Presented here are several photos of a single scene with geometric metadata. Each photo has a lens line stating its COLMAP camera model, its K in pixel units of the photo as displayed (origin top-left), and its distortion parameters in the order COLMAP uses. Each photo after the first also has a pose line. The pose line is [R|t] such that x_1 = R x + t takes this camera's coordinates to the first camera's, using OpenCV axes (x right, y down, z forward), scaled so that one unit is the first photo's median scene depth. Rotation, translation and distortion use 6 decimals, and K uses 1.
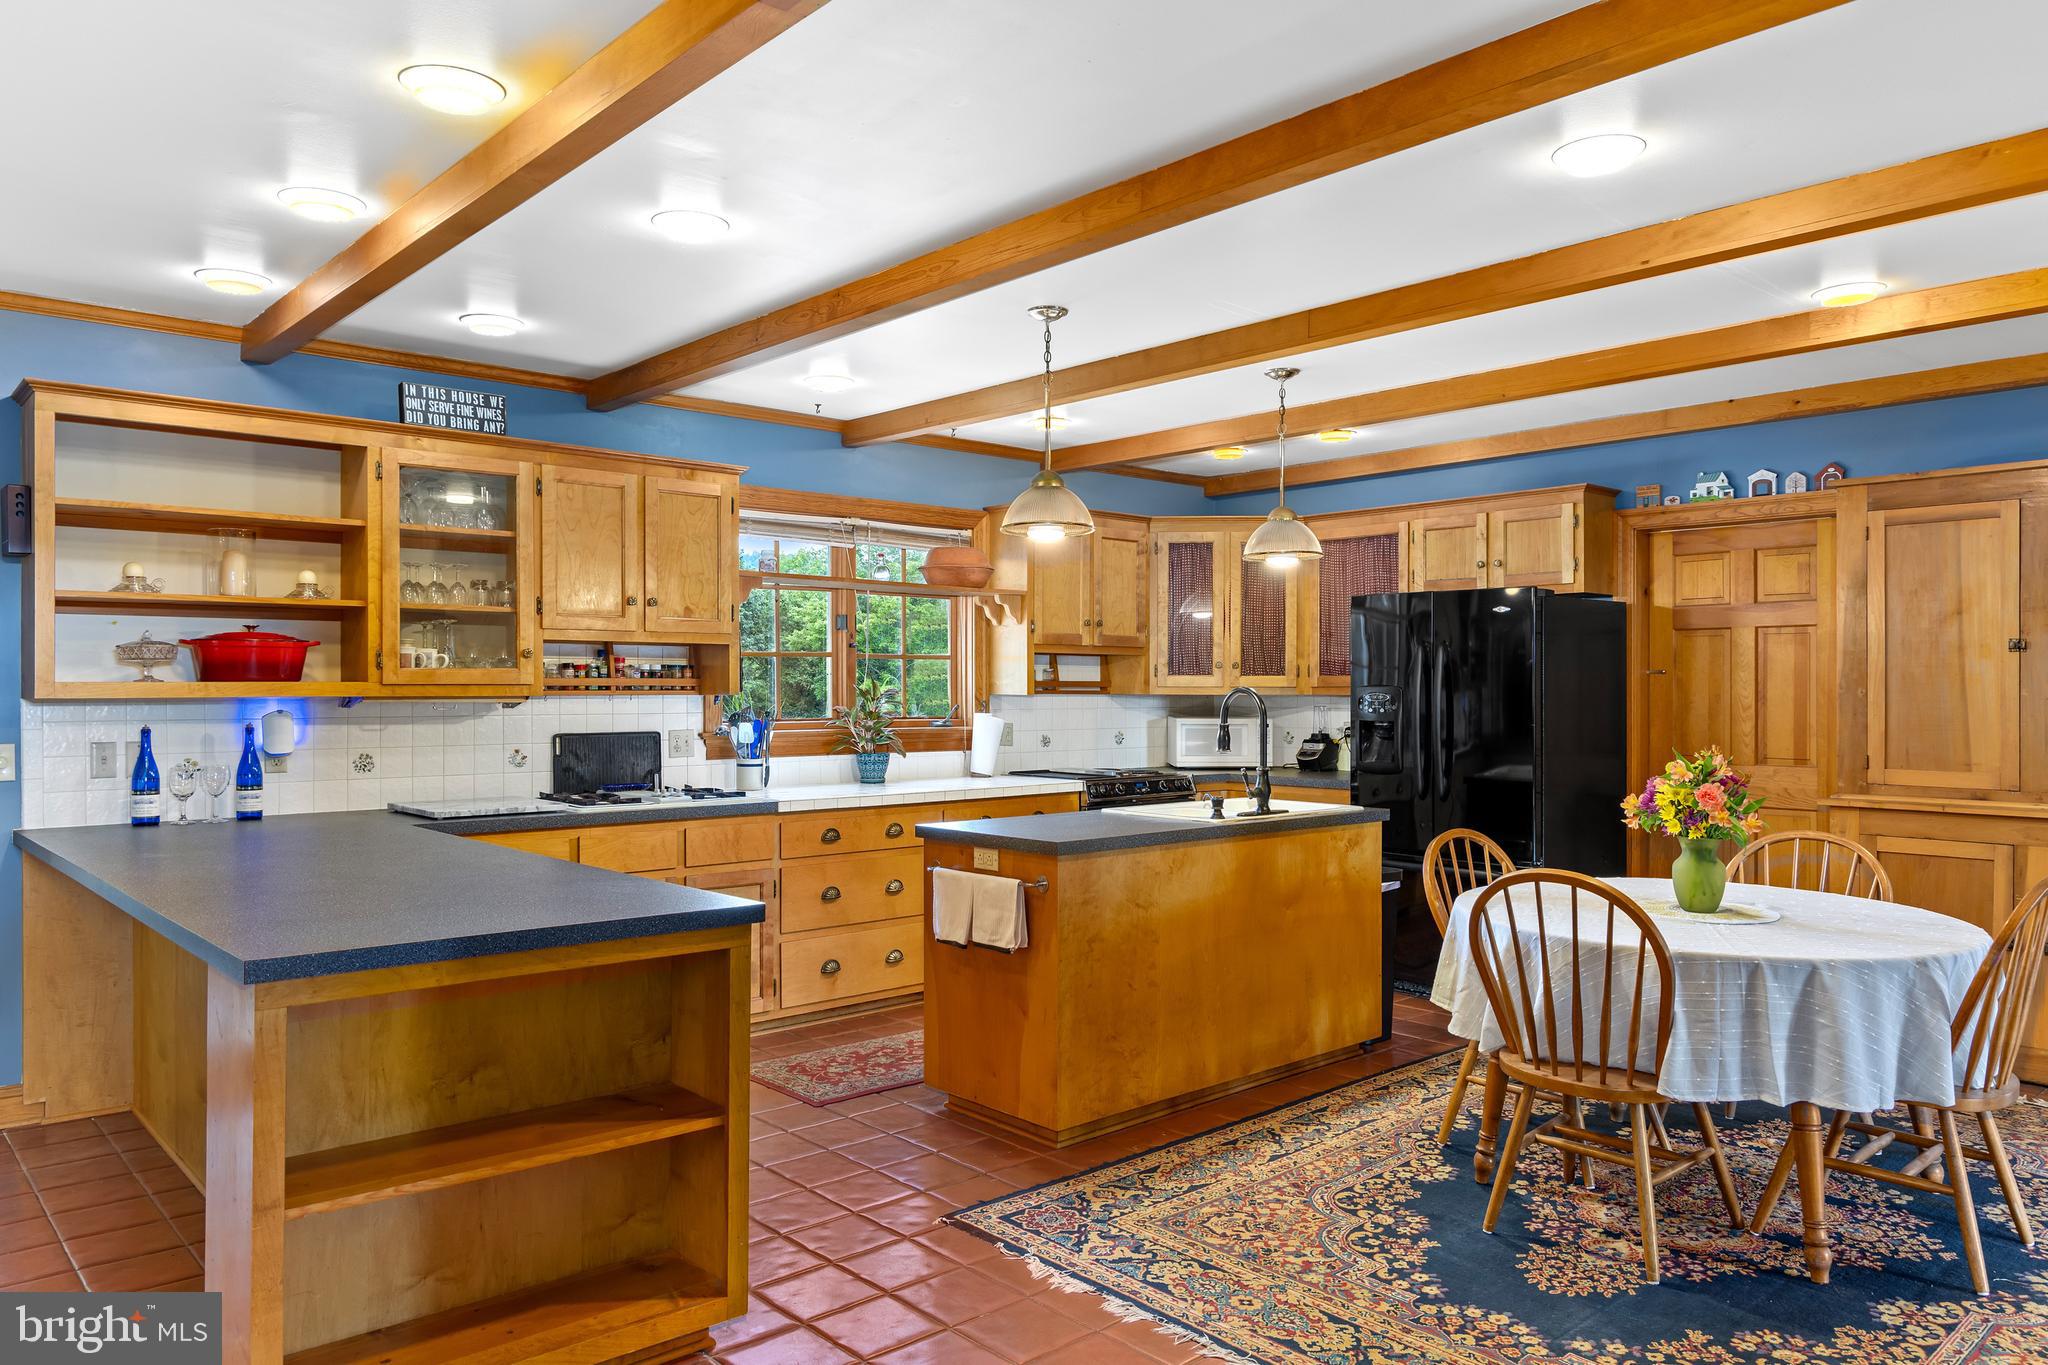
lens RADIAL K [[1389.3, 0, 1024.0], [0, 1389.3, 682.5], [0, 0, 1]] dist [0.007347, 0.002373]
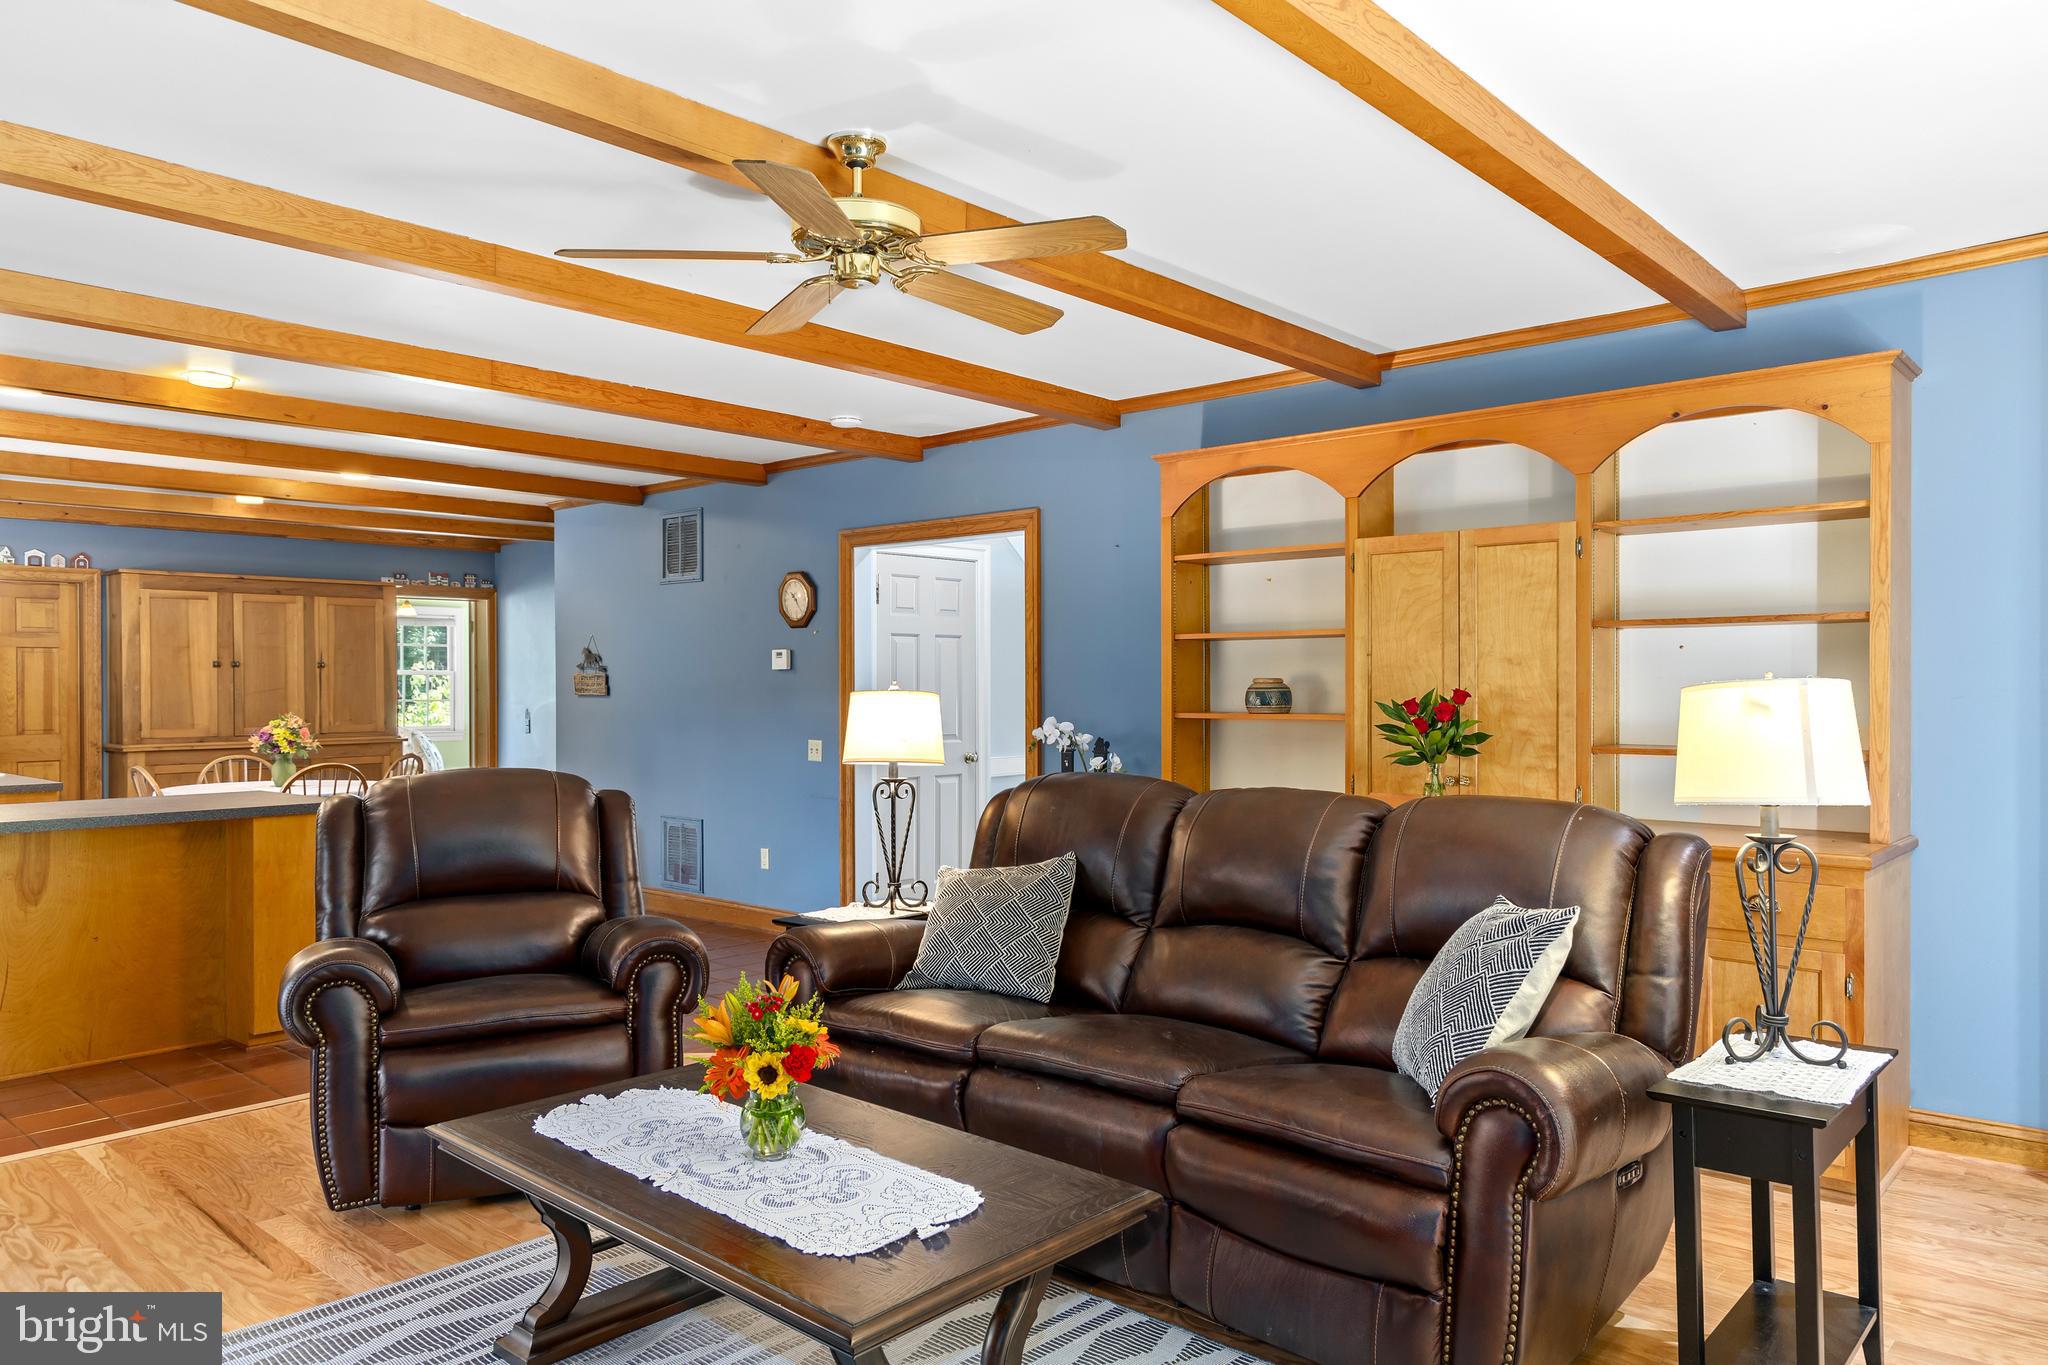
lens RADIAL K [[1365.6, 0, 1049.3], [0, 1365.6, 686.3], [0, 0, 1]] dist [0.003734, -0.002417]
pose [[-0.113144, -0.003815, 0.993571, -1.253073], [-0.001671, 0.999992, 0.003649, -0.003870], [-0.993577, -0.001247, -0.113149, 0.022877]]
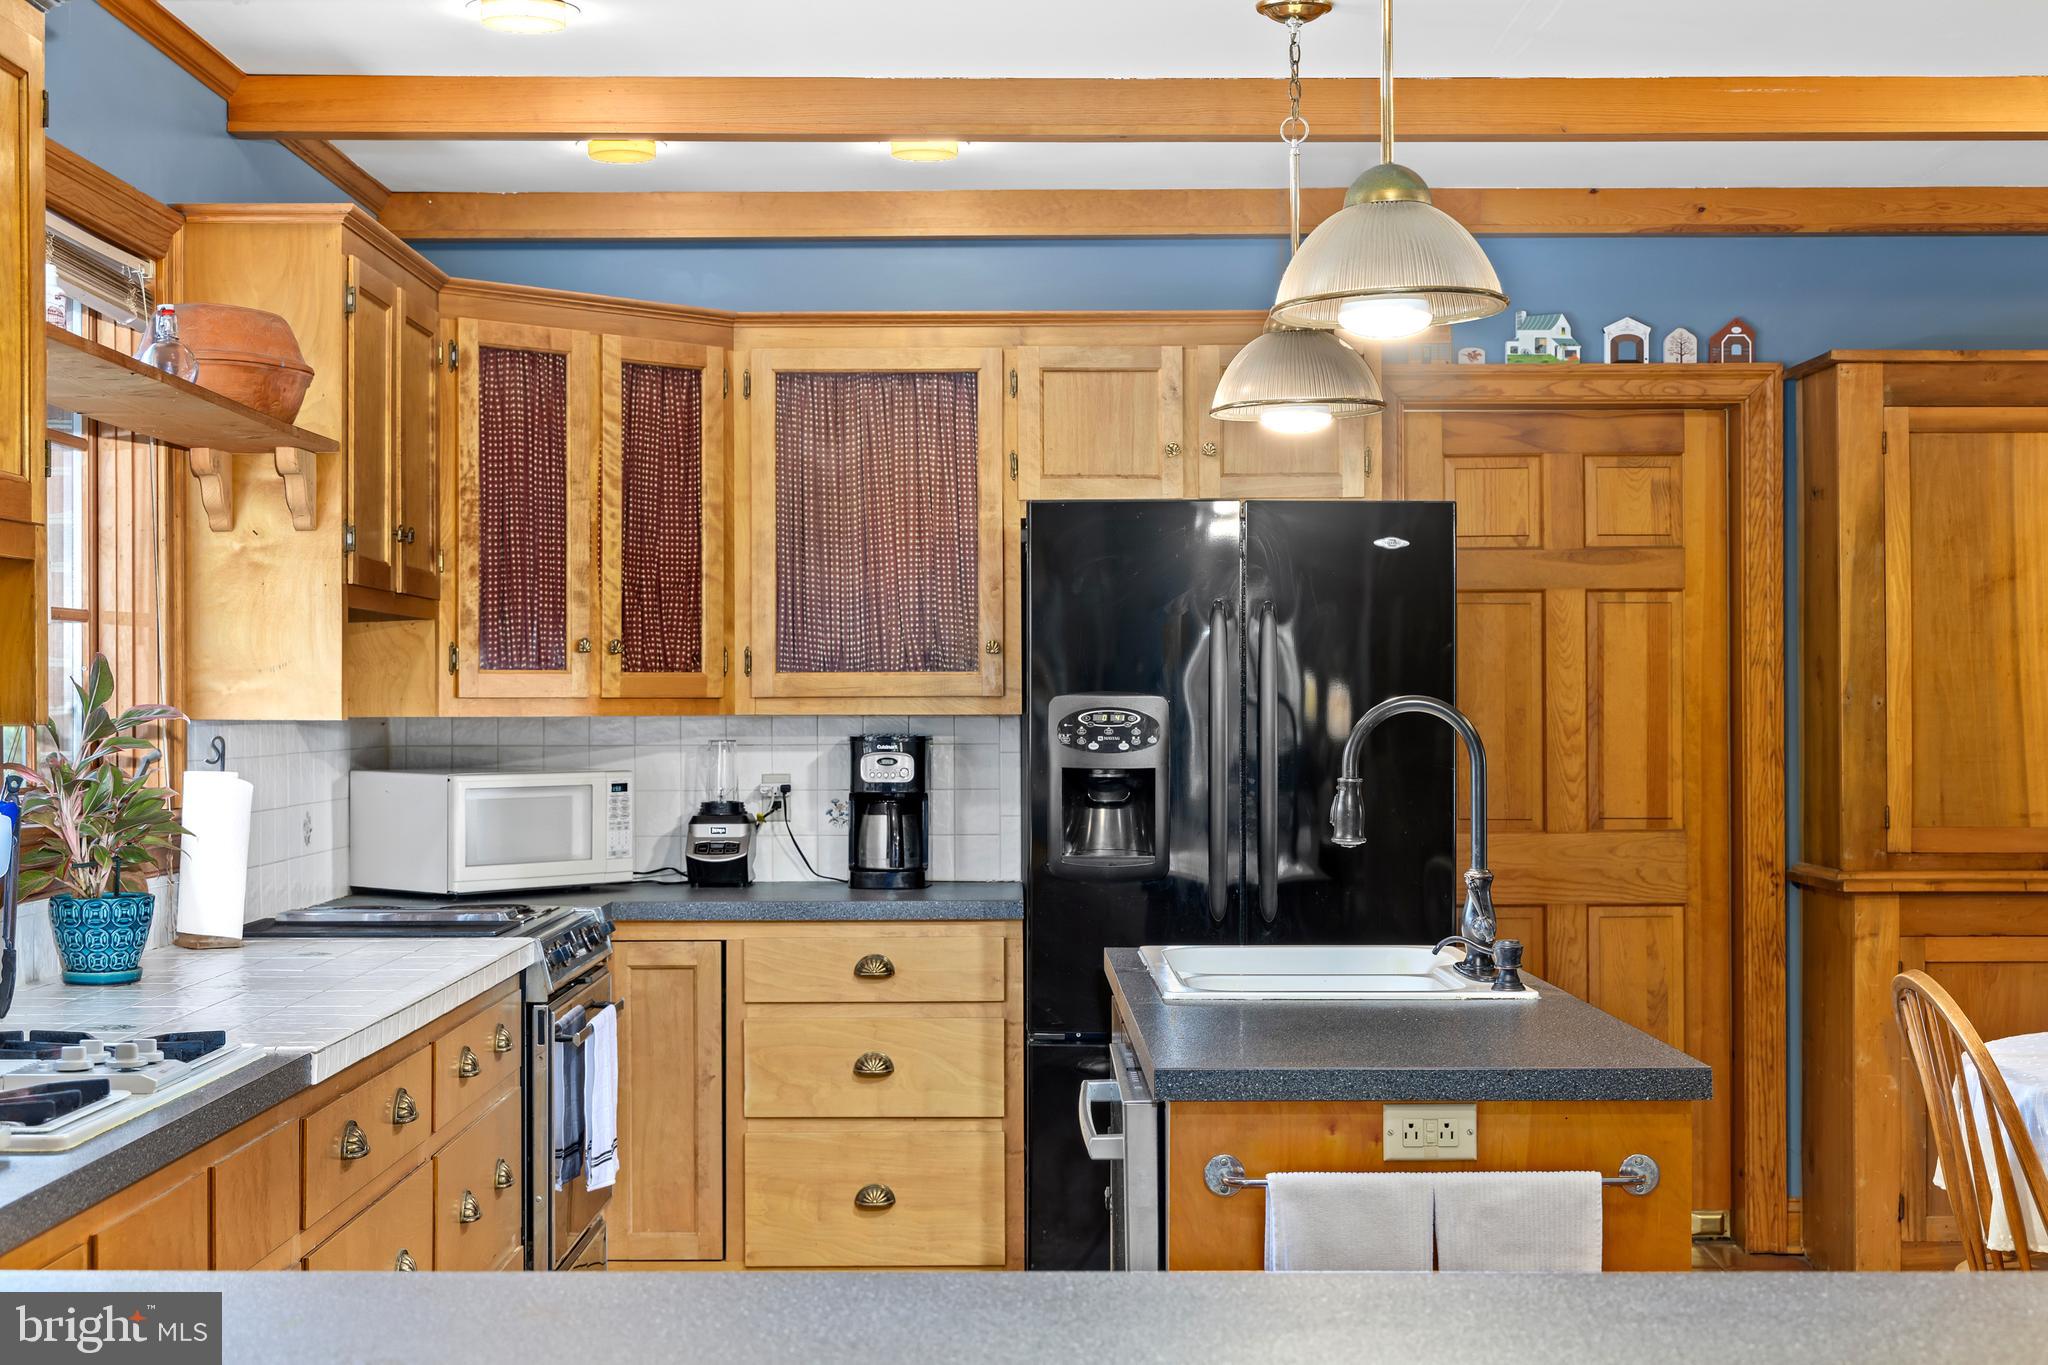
lens RADIAL K [[2873.5, 0, 1024.0], [0, 2873.5, 682.5], [0, 0, 1]] dist [0.008374, 0.041274]
pose [[0.666312, 0.001589, 0.745672, -0.563176], [0.000048, 0.999998, -0.002174, 0.000633], [-0.745673, 0.001484, 0.666310, 0.426164]]
